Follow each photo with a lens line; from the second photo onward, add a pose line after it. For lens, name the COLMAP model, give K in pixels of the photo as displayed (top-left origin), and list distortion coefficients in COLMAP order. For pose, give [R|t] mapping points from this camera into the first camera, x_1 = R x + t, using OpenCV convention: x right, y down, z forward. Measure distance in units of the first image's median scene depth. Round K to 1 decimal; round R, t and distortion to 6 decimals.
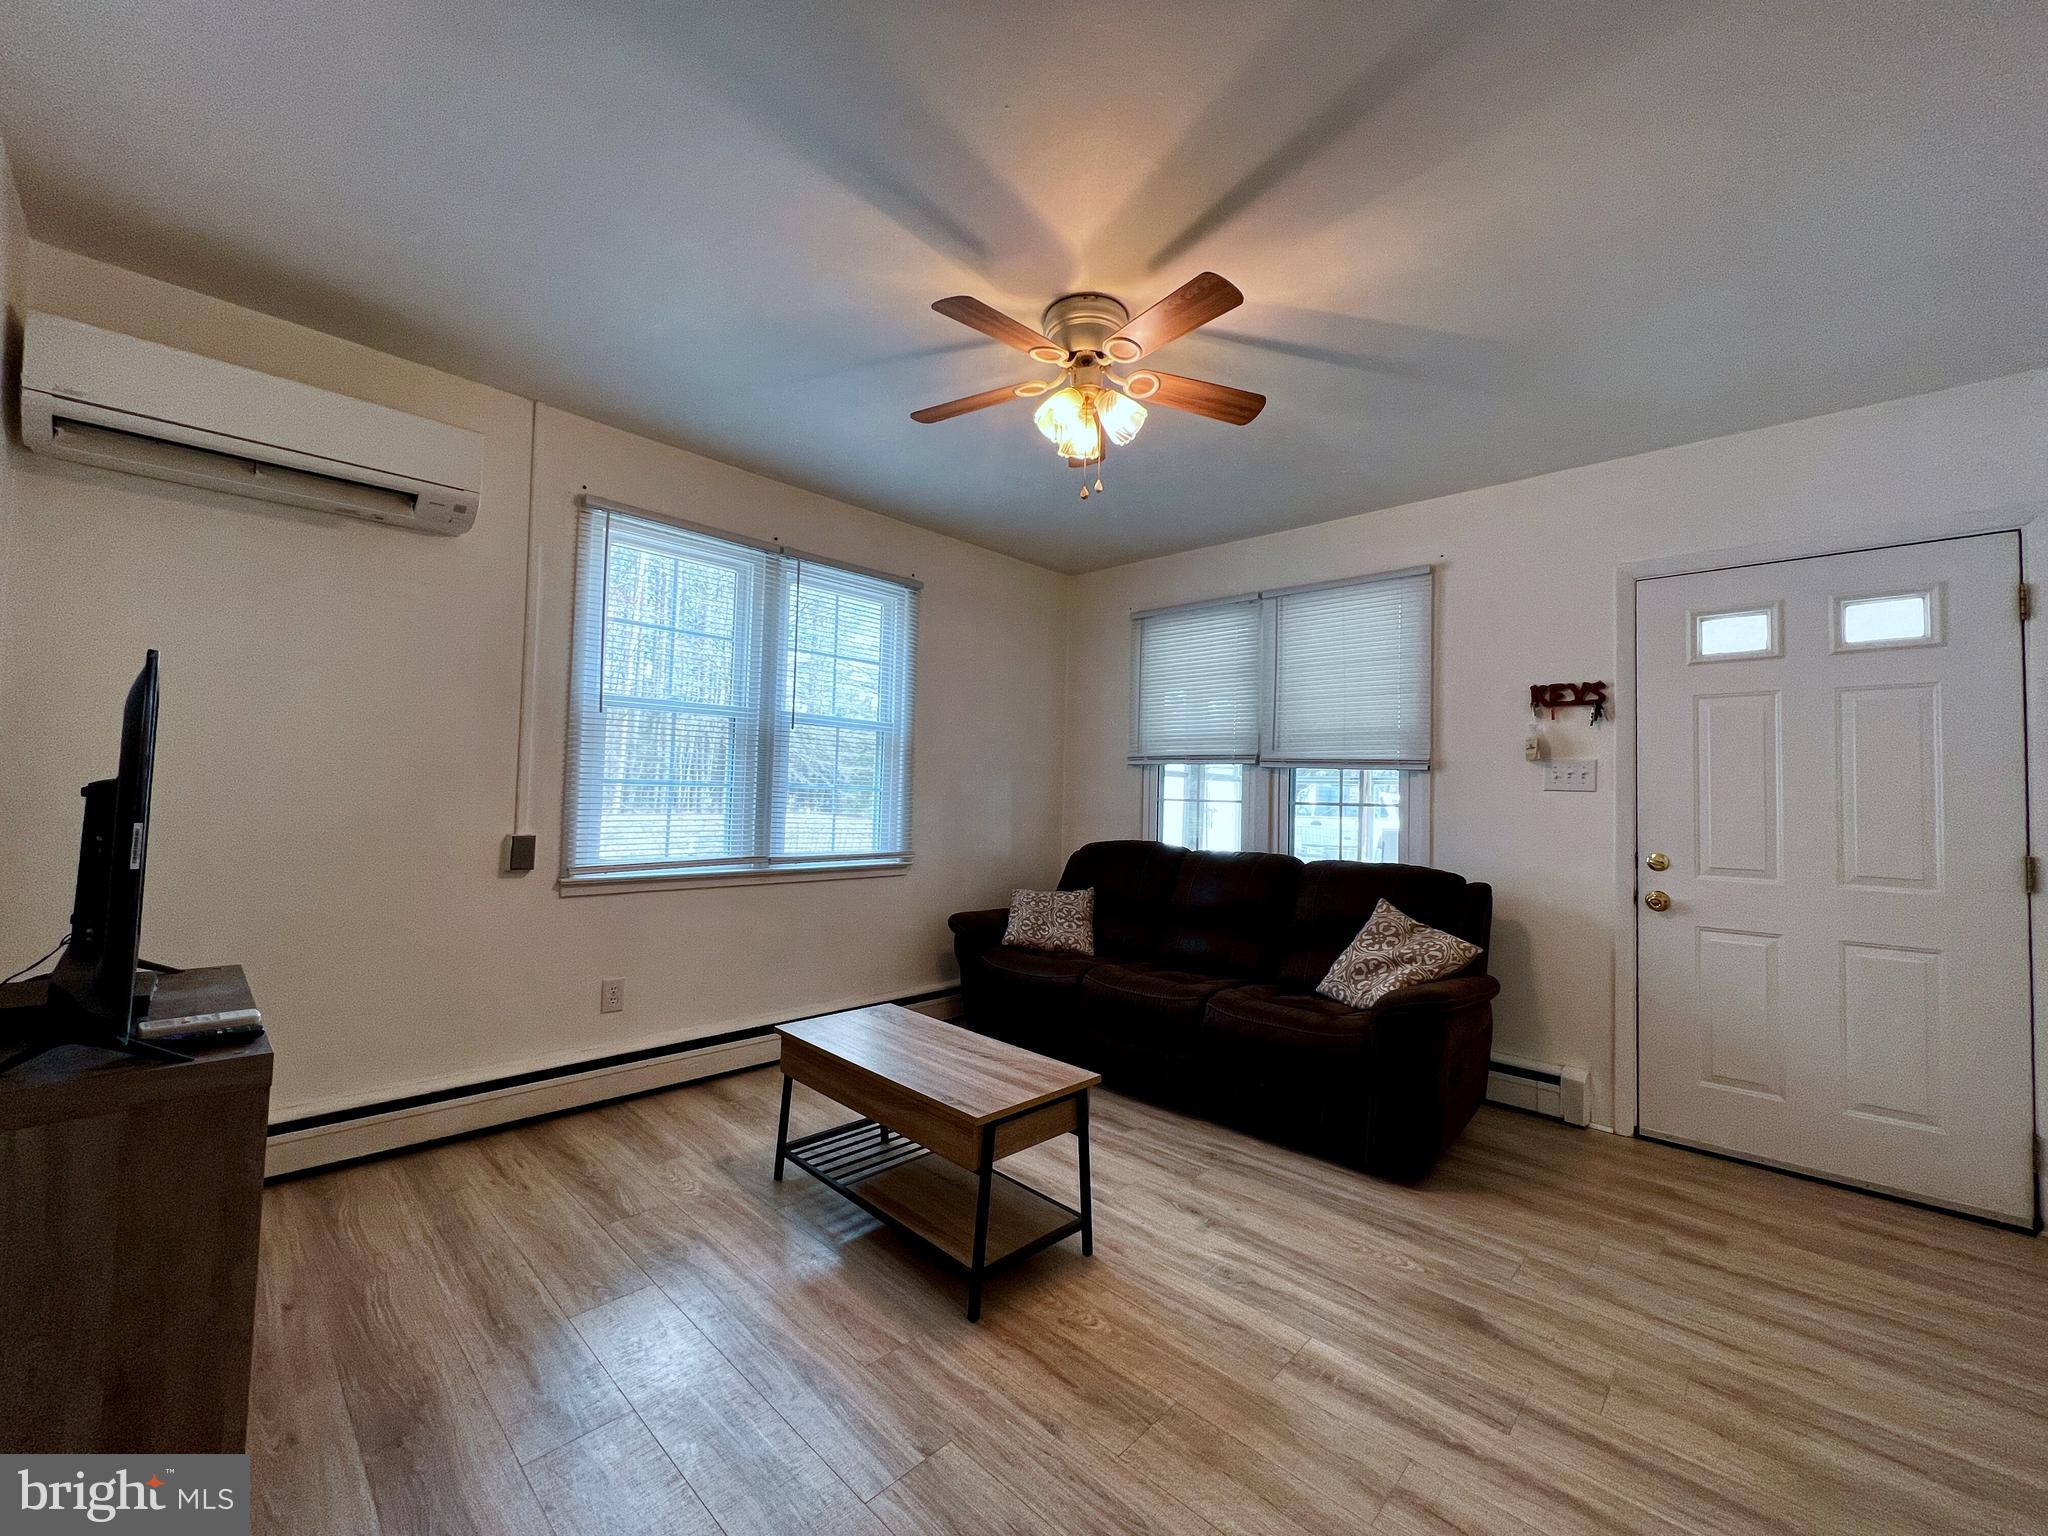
lens RADIAL K [[823.7, 0, 1021.5], [0, 823.7, 762.9], [0, 0, 1]] dist [0.000170, 0.000527]
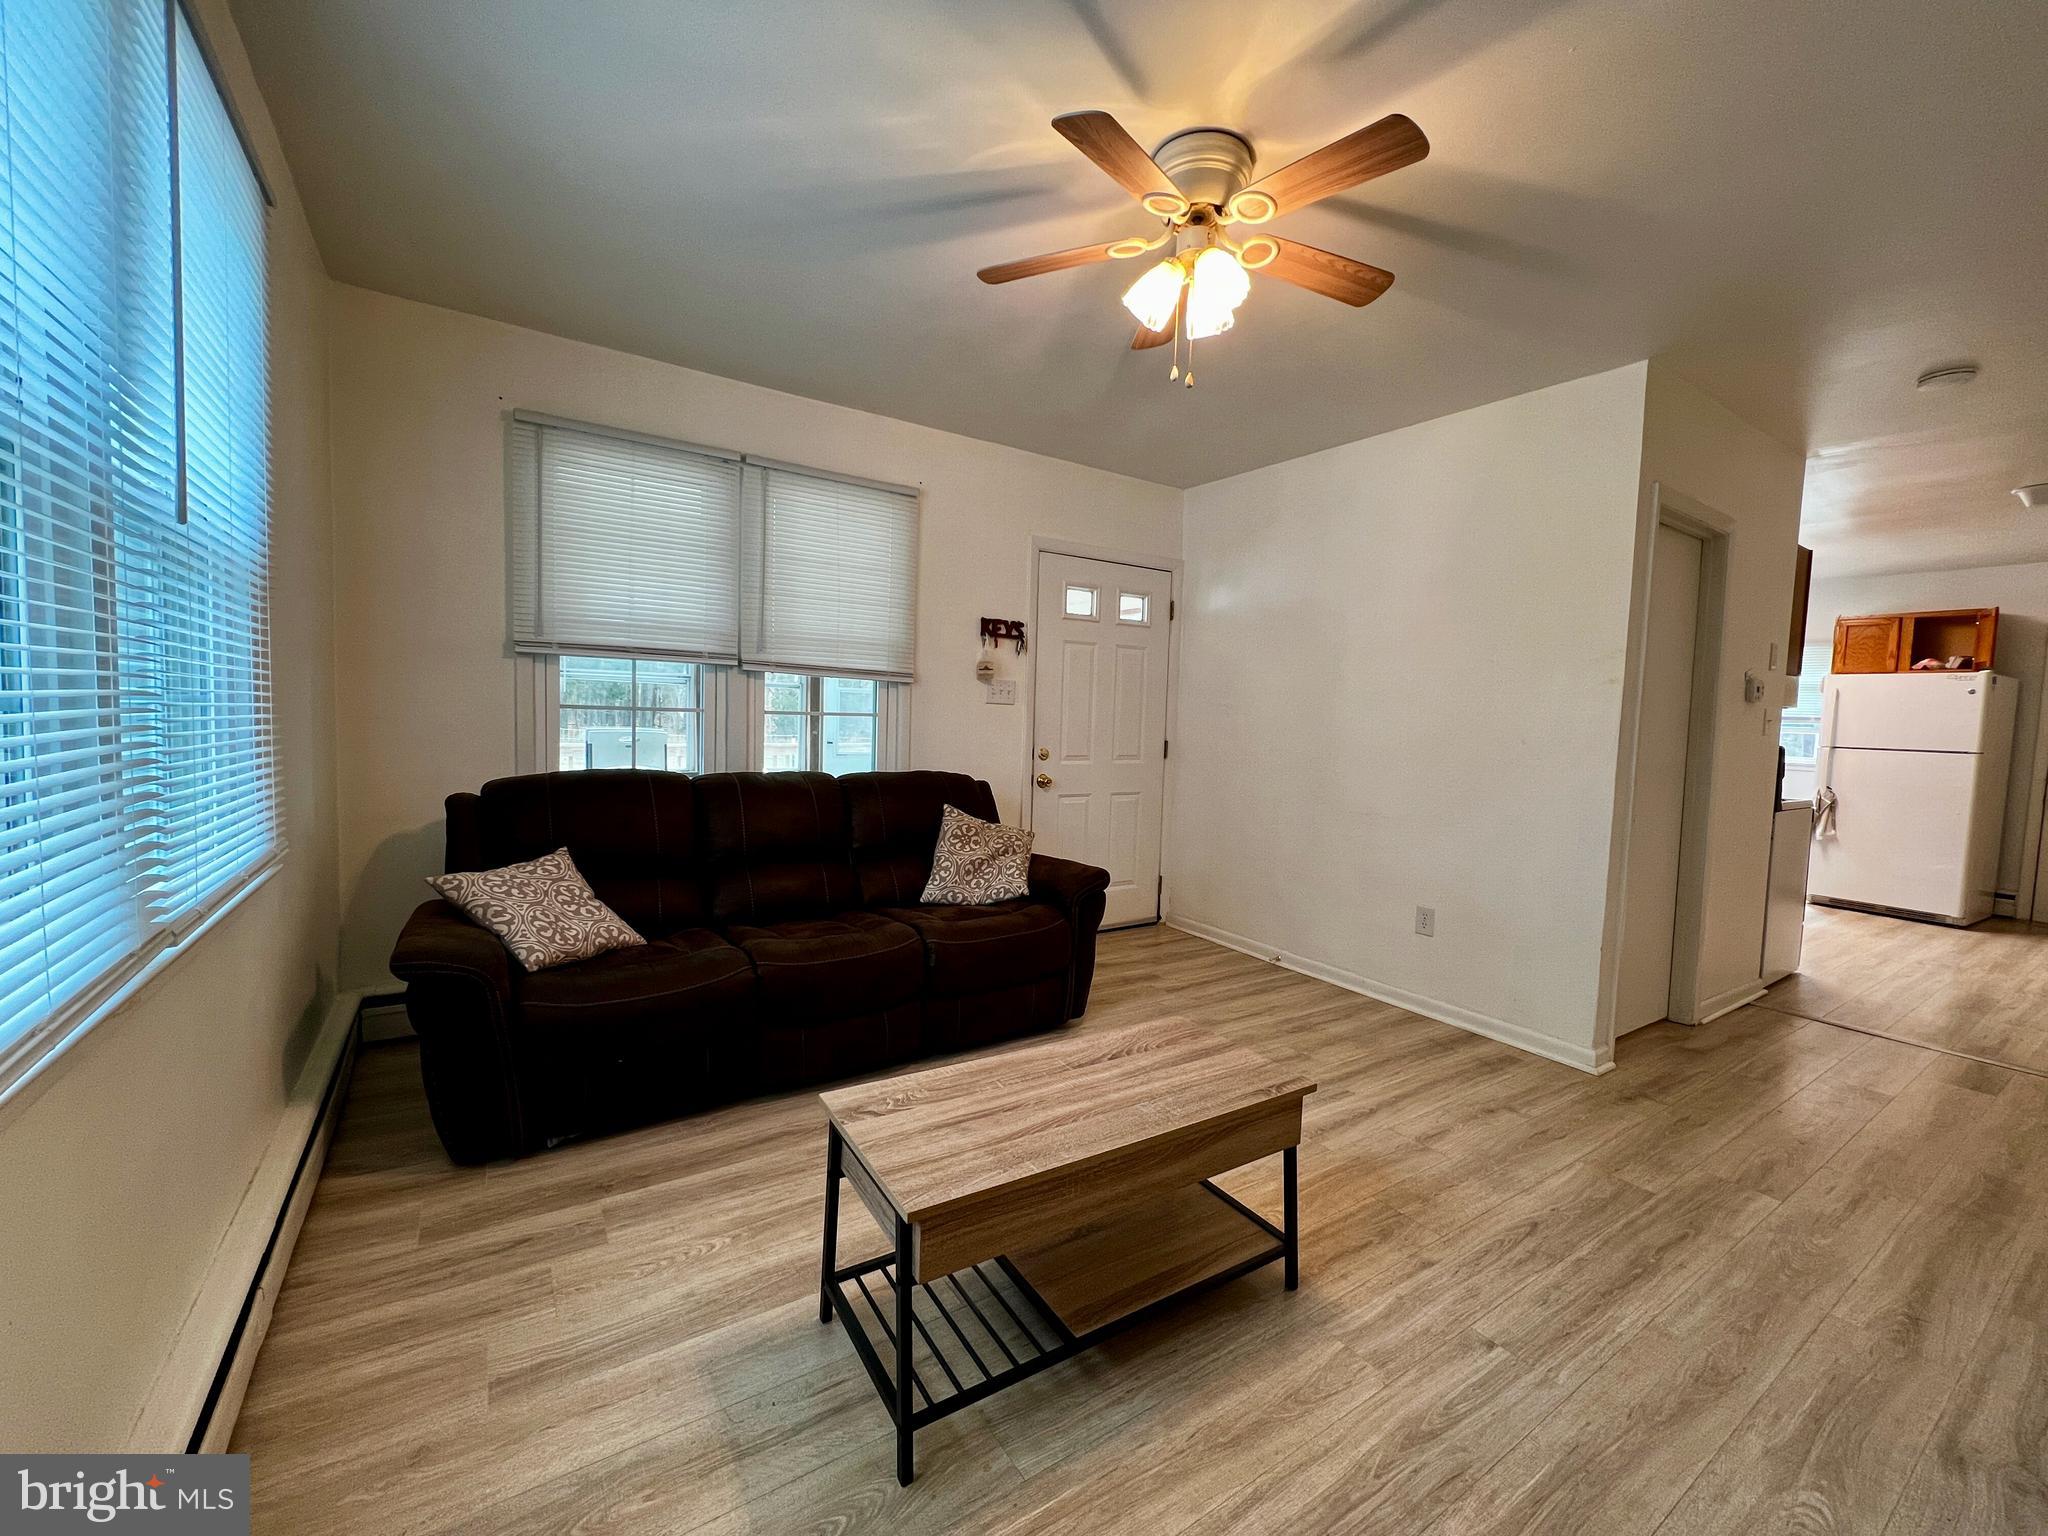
lens RADIAL K [[823.7, 0, 1021.5], [0, 823.7, 762.9], [0, 0, 1]] dist [0.000170, 0.000527]
pose [[0.224264, -0.081237, 0.971137, -0.690670], [-0.065585, 0.993002, 0.098211, -0.003132], [-0.972319, -0.085718, 0.217367, 0.784759]]
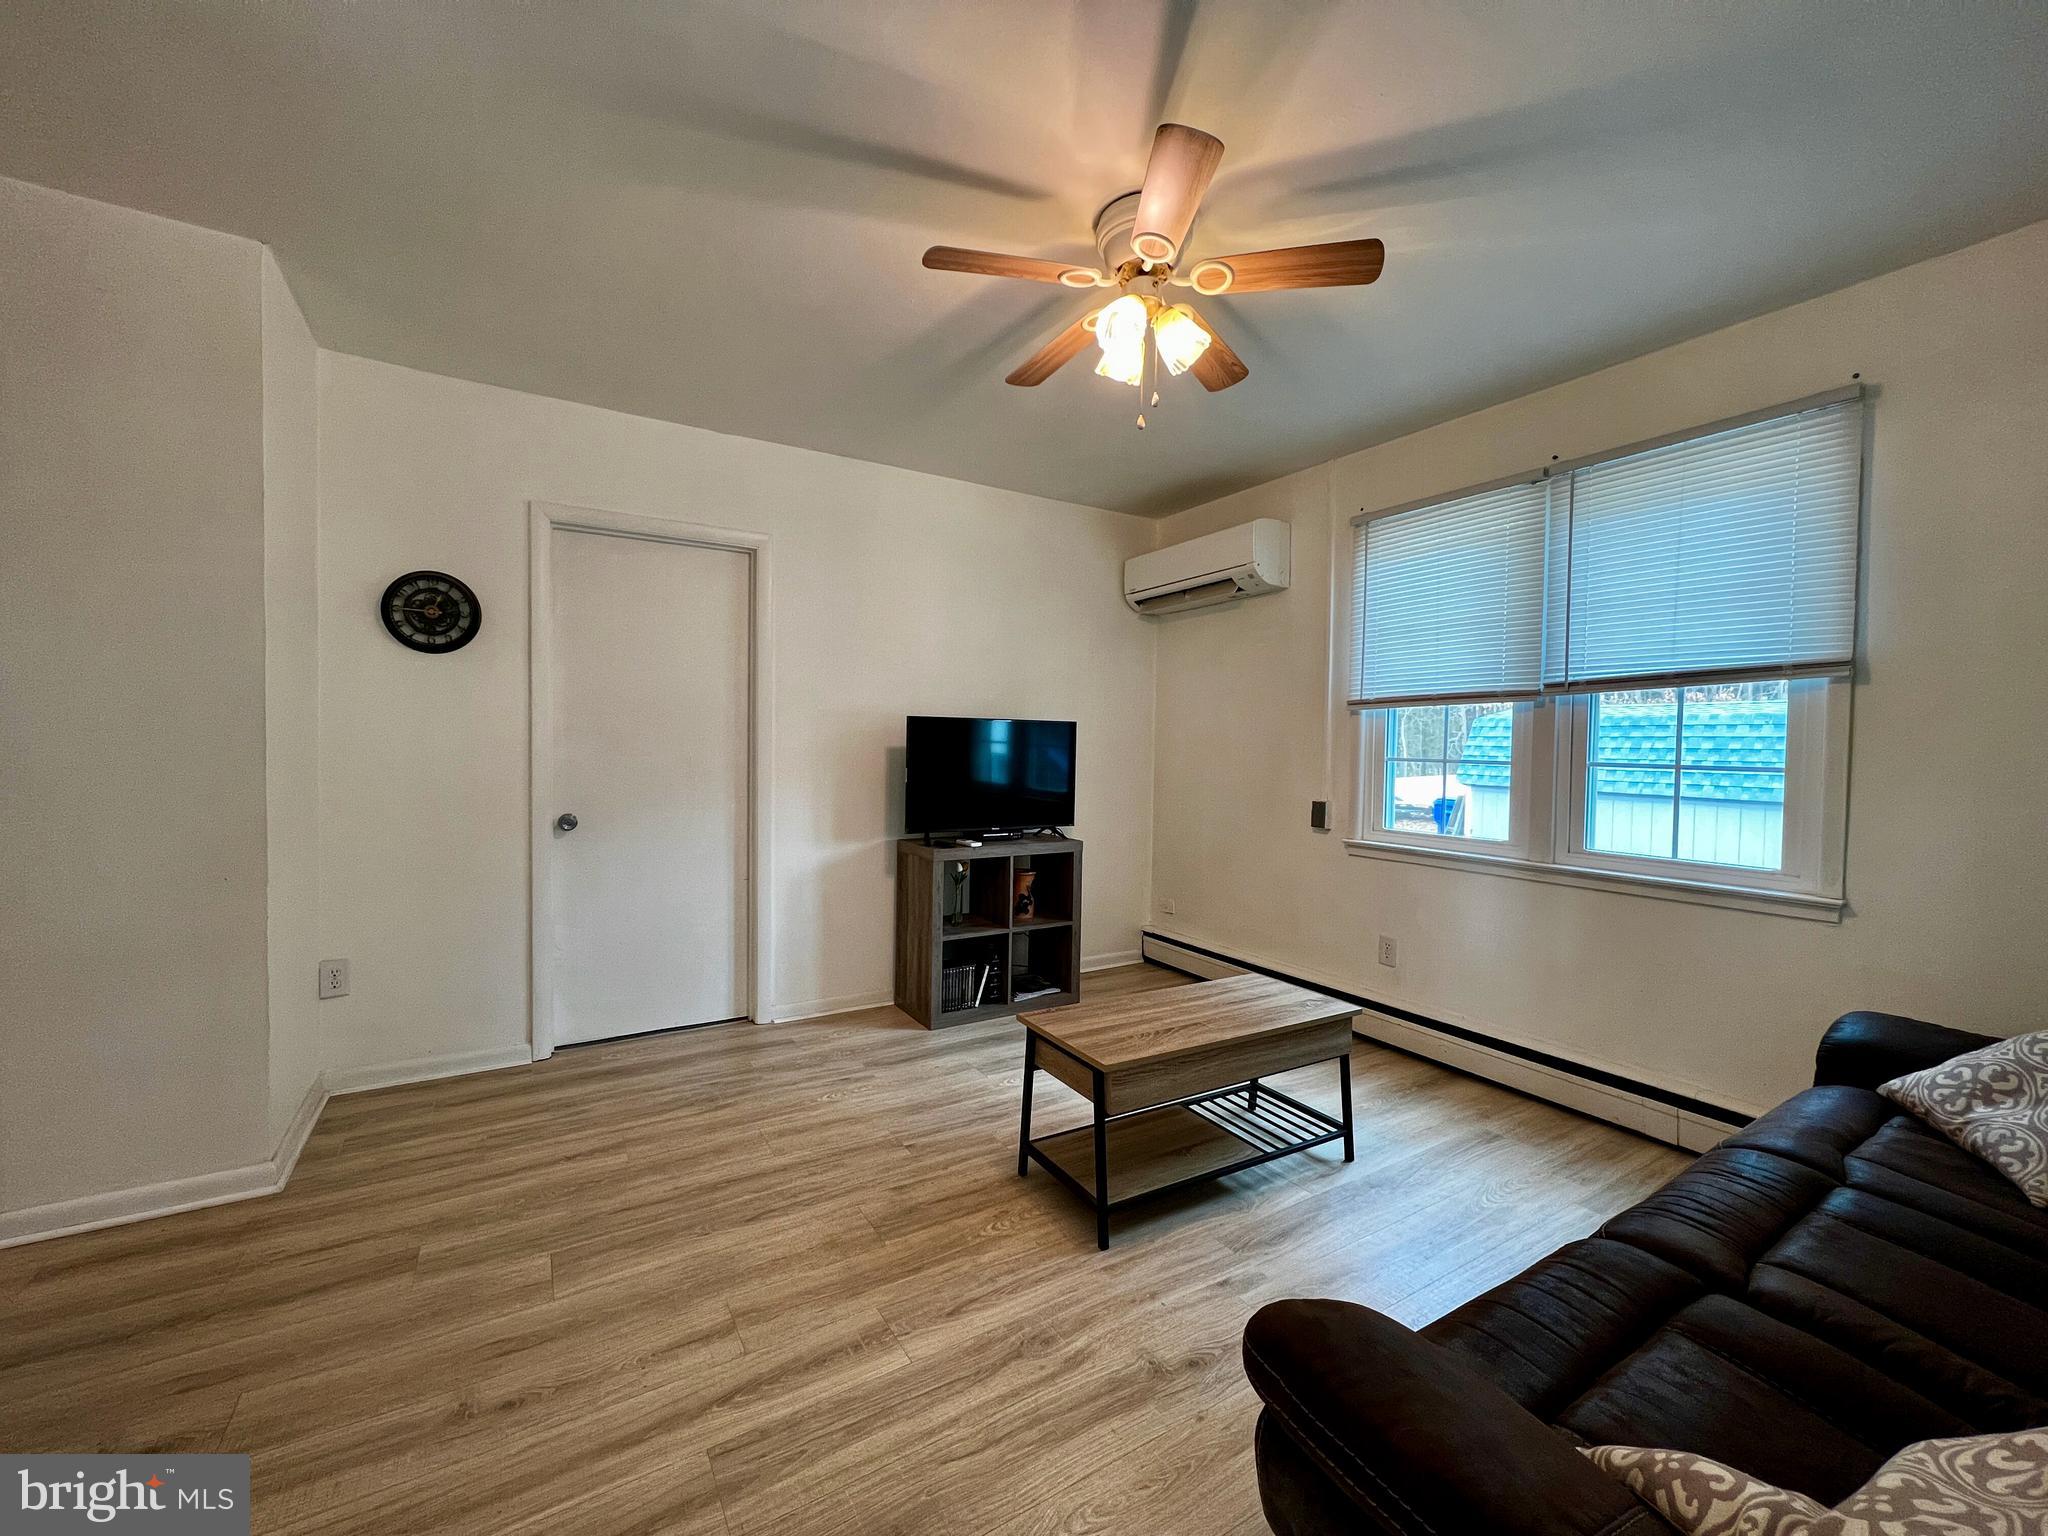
lens RADIAL K [[816.7, 0, 1020.9], [0, 816.7, 765.1], [0, 0, 1]] dist [-0.000195, -0.000173]
pose [[-0.249944, -0.008632, -0.968222, 0.793066], [0.012754, 0.999844, -0.012207, 0.042469], [0.968176, -0.015400, -0.249795, 0.901416]]
